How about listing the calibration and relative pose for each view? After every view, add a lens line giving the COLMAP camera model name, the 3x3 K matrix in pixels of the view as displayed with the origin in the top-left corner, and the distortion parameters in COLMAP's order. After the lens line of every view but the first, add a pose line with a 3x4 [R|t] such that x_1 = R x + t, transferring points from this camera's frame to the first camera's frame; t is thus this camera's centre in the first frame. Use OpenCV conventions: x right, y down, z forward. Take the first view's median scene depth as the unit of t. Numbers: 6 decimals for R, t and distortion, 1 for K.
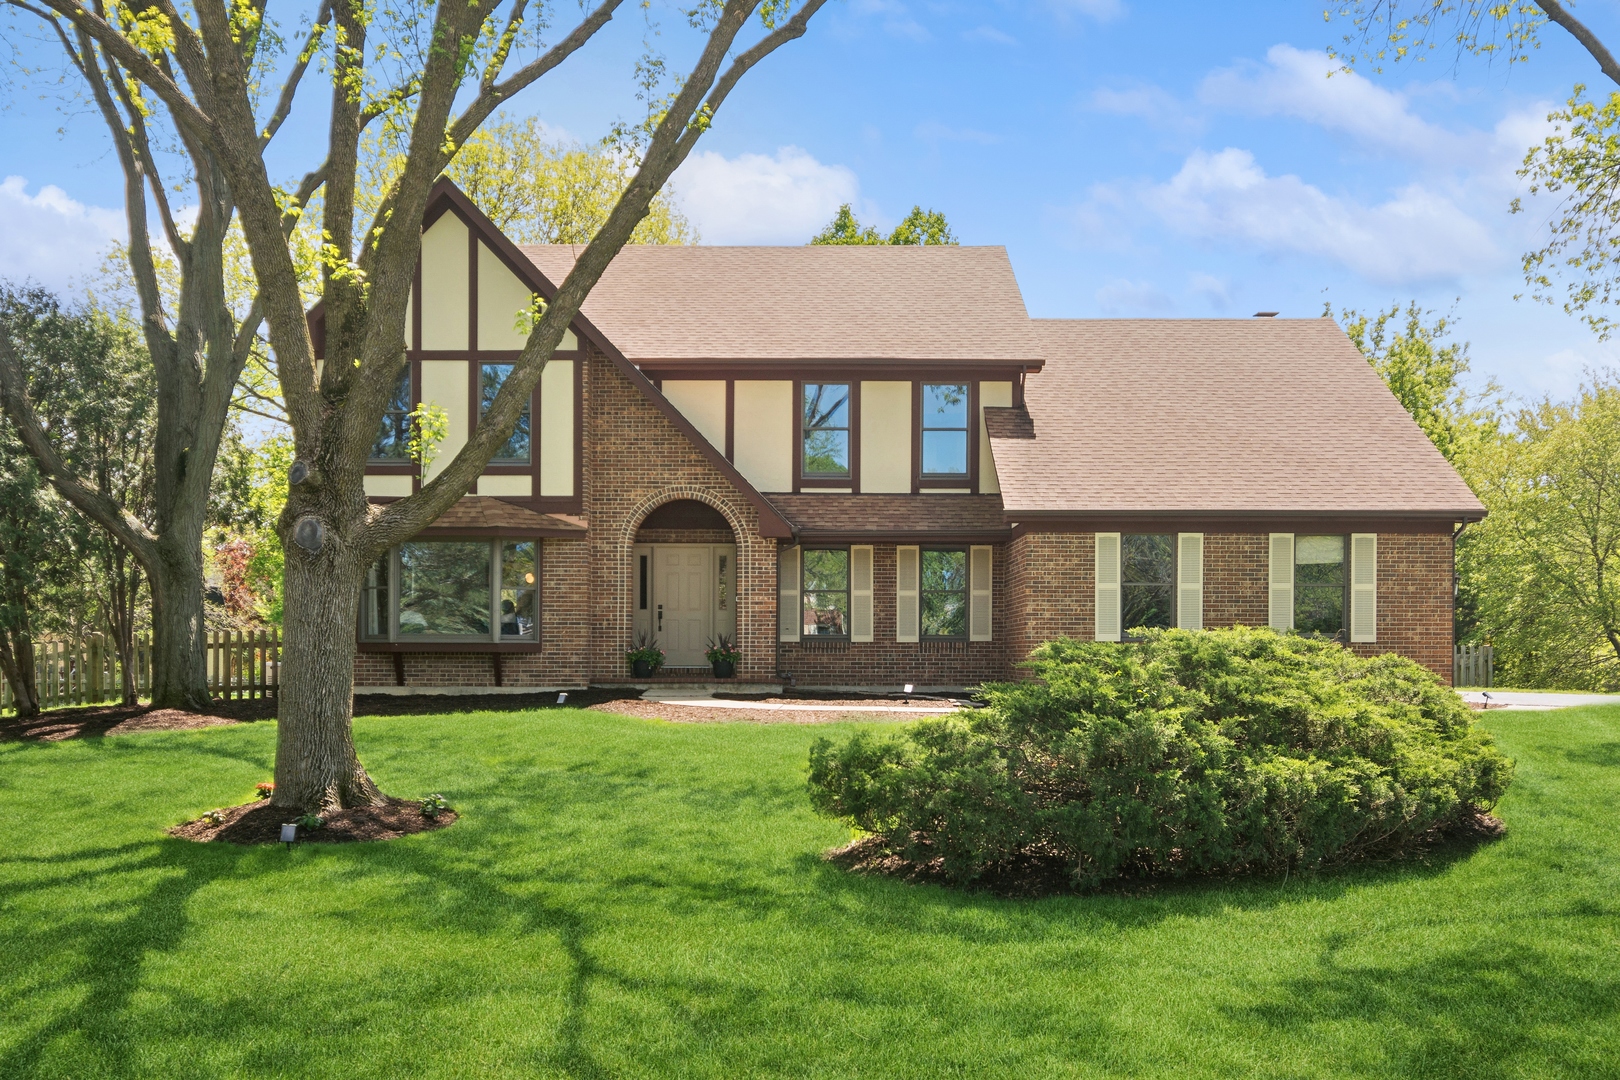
lens RADIAL K [[1610.4, 0, 810.0], [0, 1610.4, 540.0], [0, 0, 1]] dist [-0.006718, -0.001826]
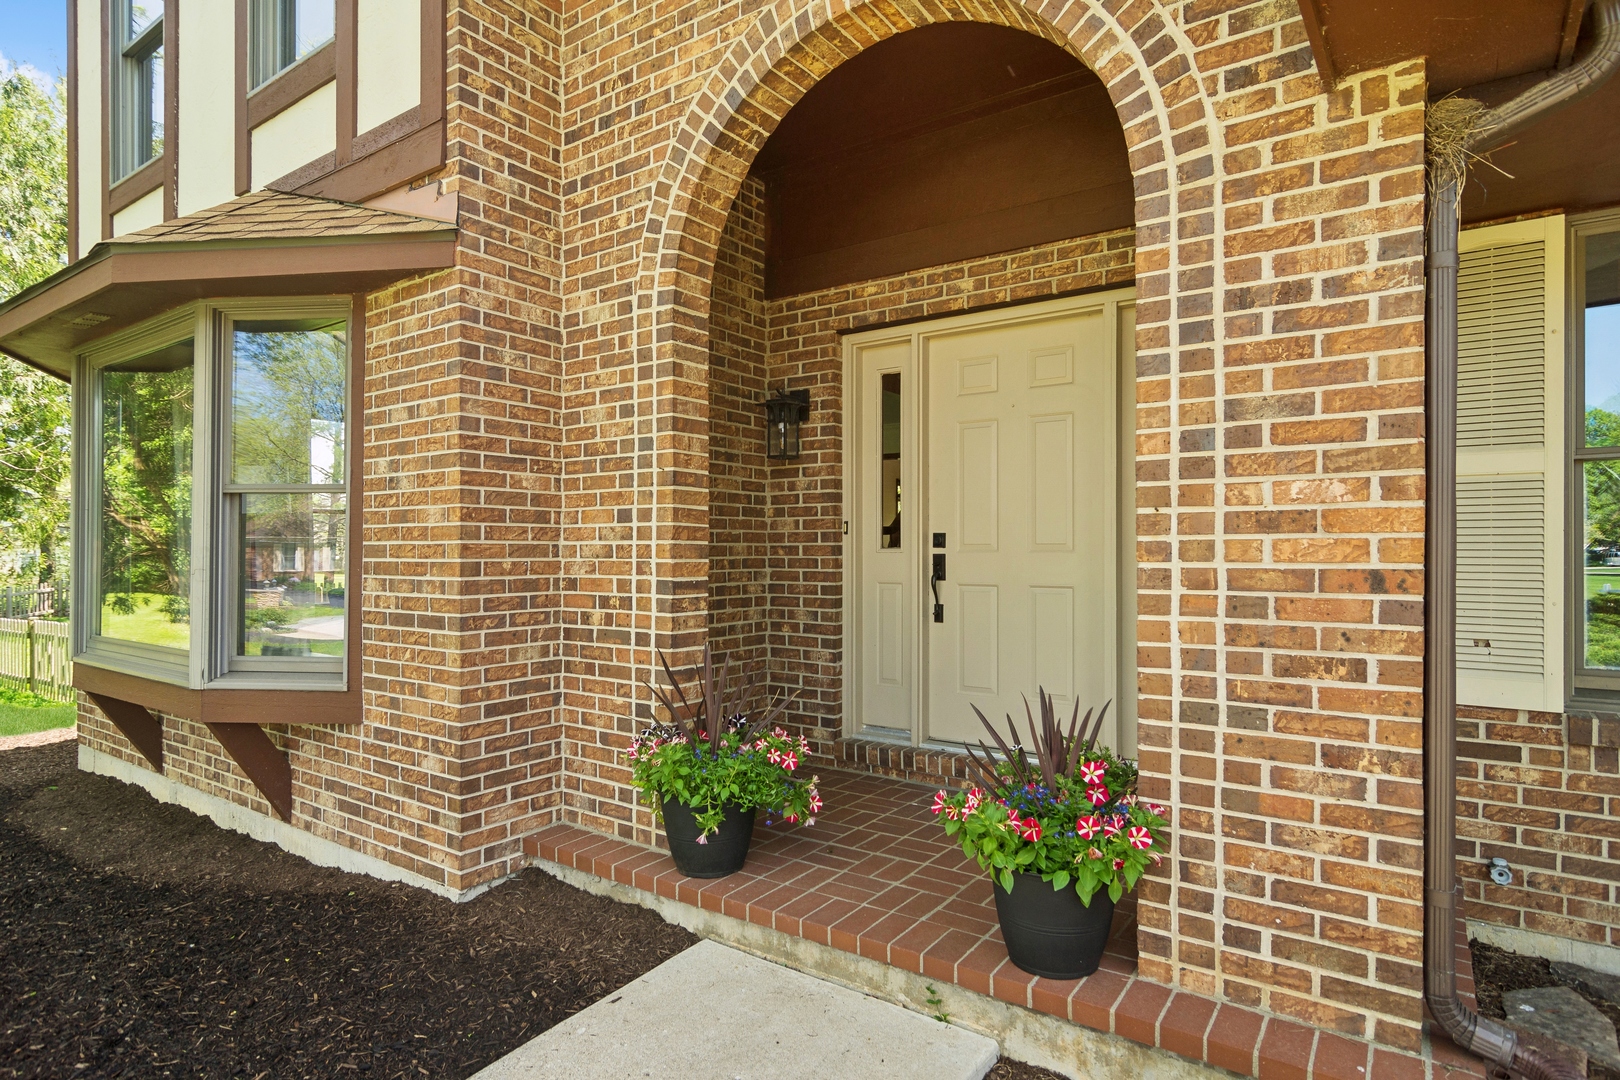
lens RADIAL K [[886.8, 0, 810.0], [0, 886.8, 540.0], [0, 0, 1]] dist [0.049180, 0.000095]
pose [[0.806615, -0.007727, -0.591027, -0.017835], [0.044860, 0.997831, 0.048177, 0.035255], [0.589373, -0.065374, 0.805212, 0.921013]]
